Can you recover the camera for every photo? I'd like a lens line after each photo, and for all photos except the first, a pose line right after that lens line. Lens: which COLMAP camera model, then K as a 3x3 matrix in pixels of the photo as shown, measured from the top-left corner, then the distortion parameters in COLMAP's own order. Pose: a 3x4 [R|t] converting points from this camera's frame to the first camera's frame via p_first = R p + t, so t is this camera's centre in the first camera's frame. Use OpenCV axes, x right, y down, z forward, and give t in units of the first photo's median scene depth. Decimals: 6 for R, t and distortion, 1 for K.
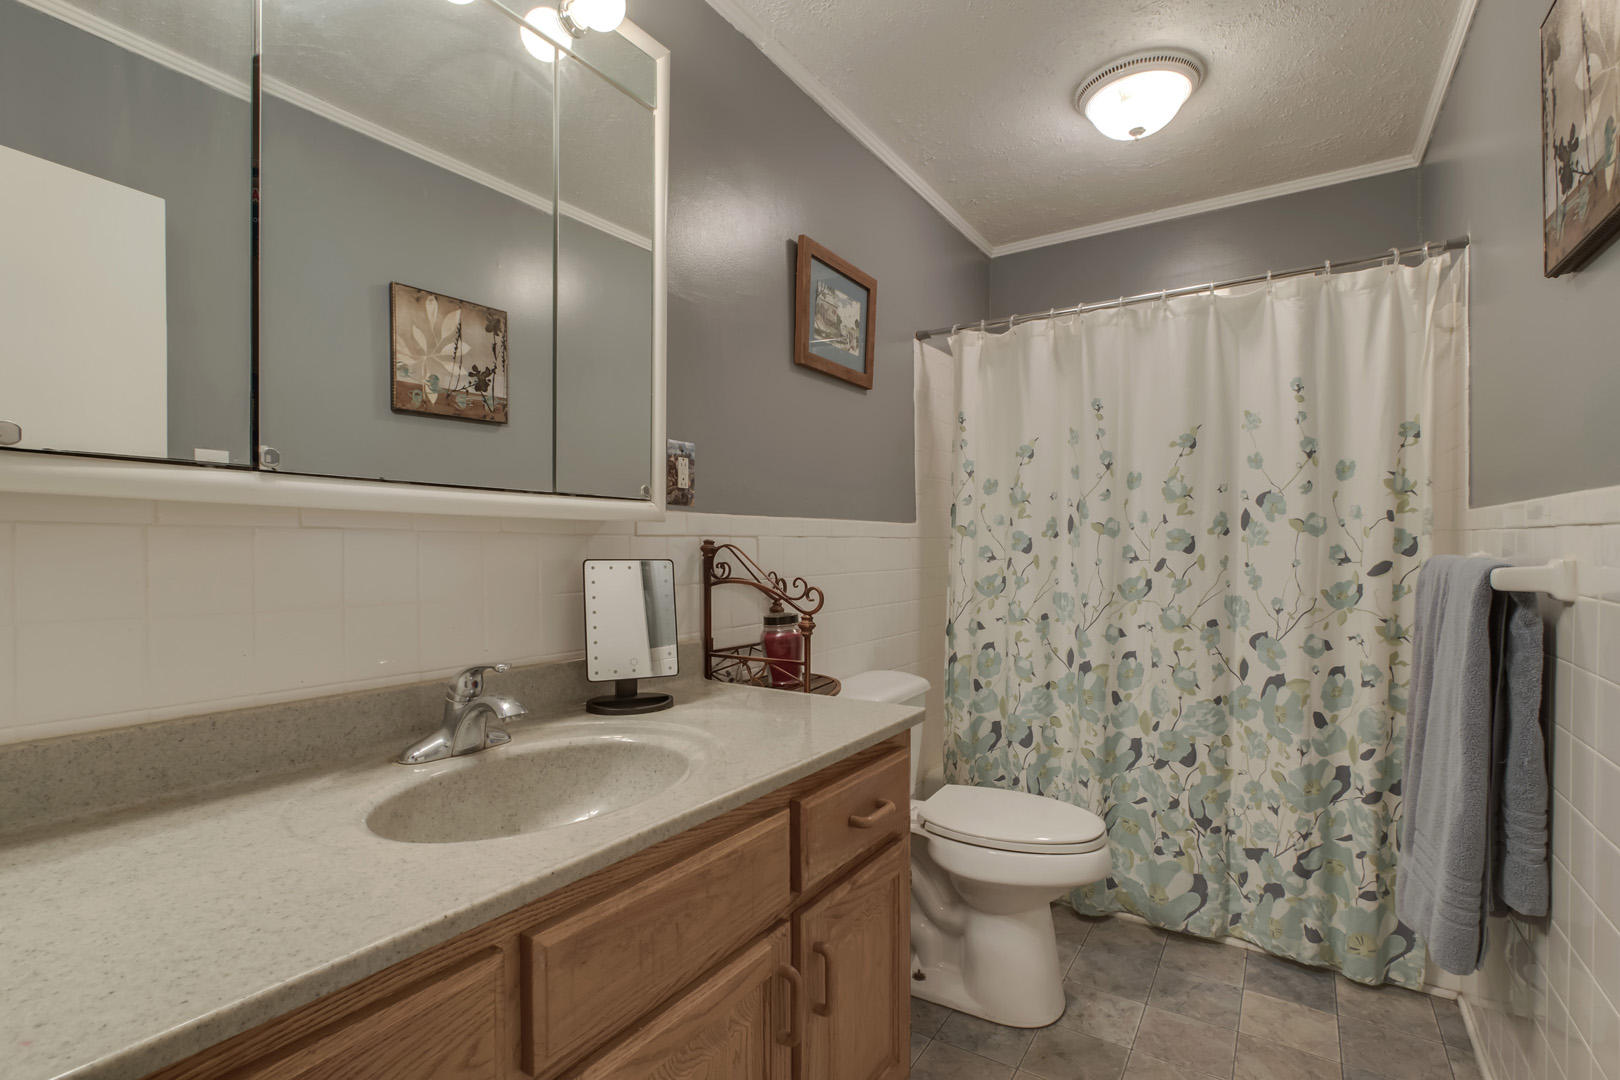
lens RADIAL K [[745.9, 0, 804.9], [0, 745.9, 553.9], [0, 0, 1]] dist [-0.013663, 0.003328]
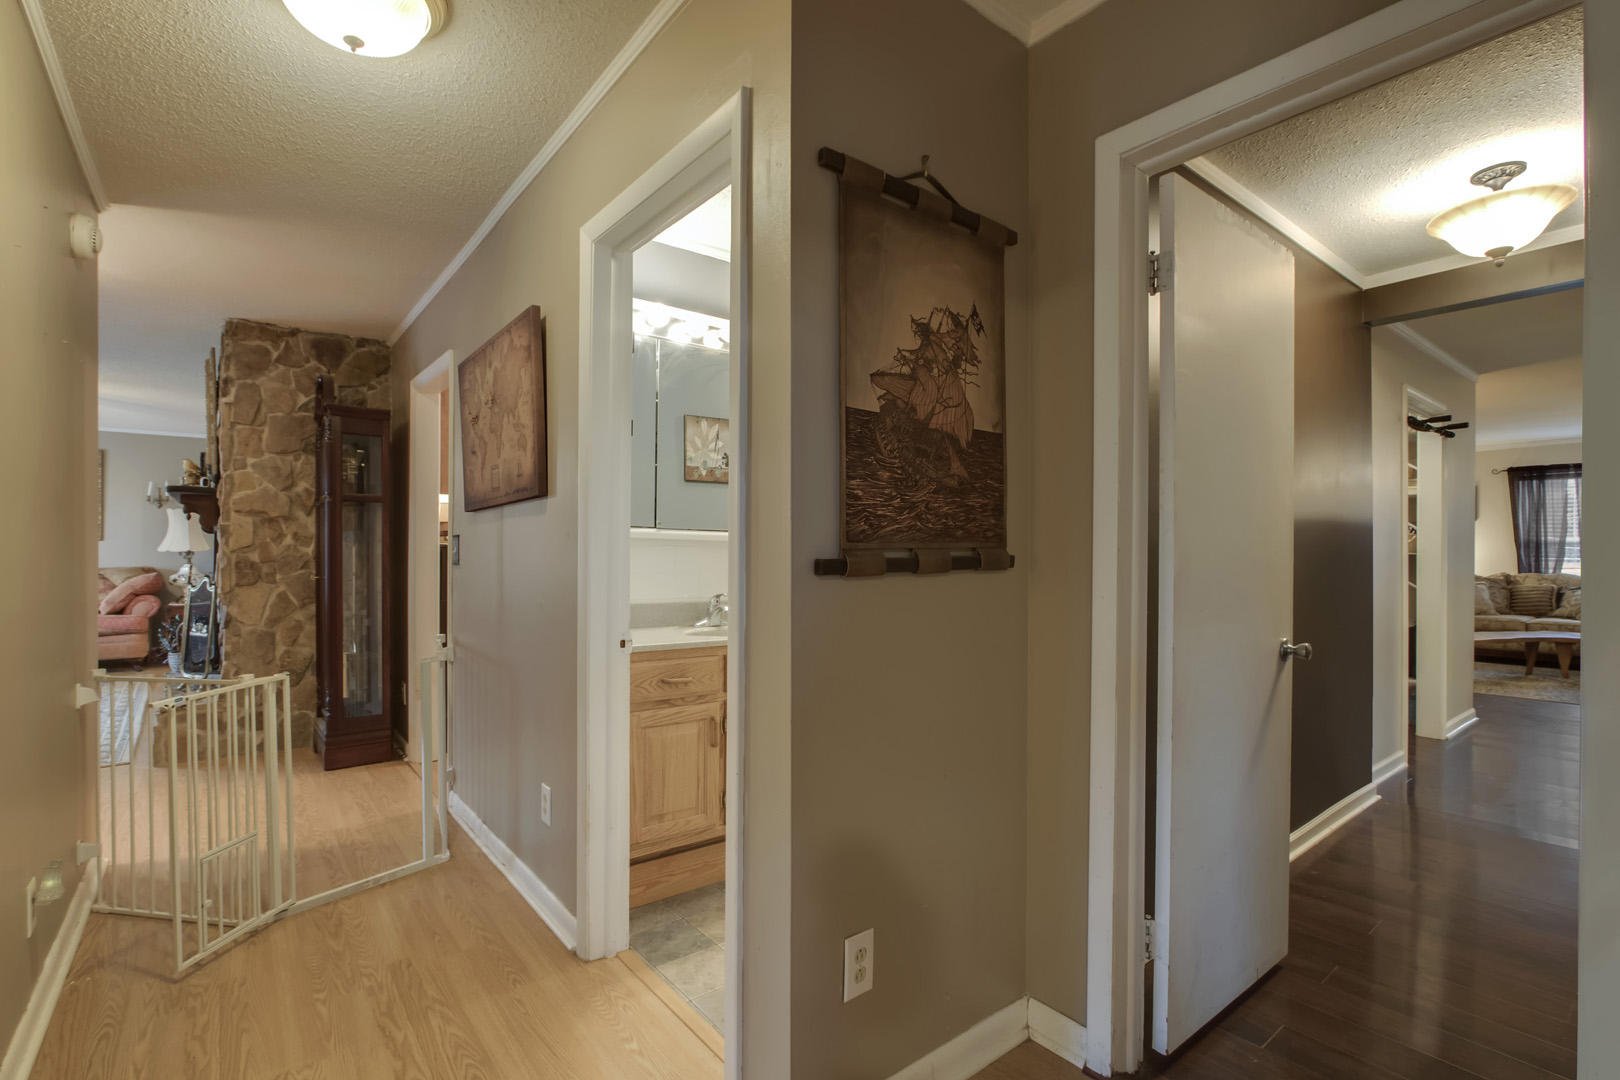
lens RADIAL K [[745.9, 0, 804.9], [0, 745.9, 553.9], [0, 0, 1]] dist [-0.013663, 0.003328]
pose [[0.947096, 0.005070, -0.320909, 0.343838], [-0.009679, 0.999872, -0.012769, 0.014234], [0.320803, 0.015200, 0.947024, -0.694655]]
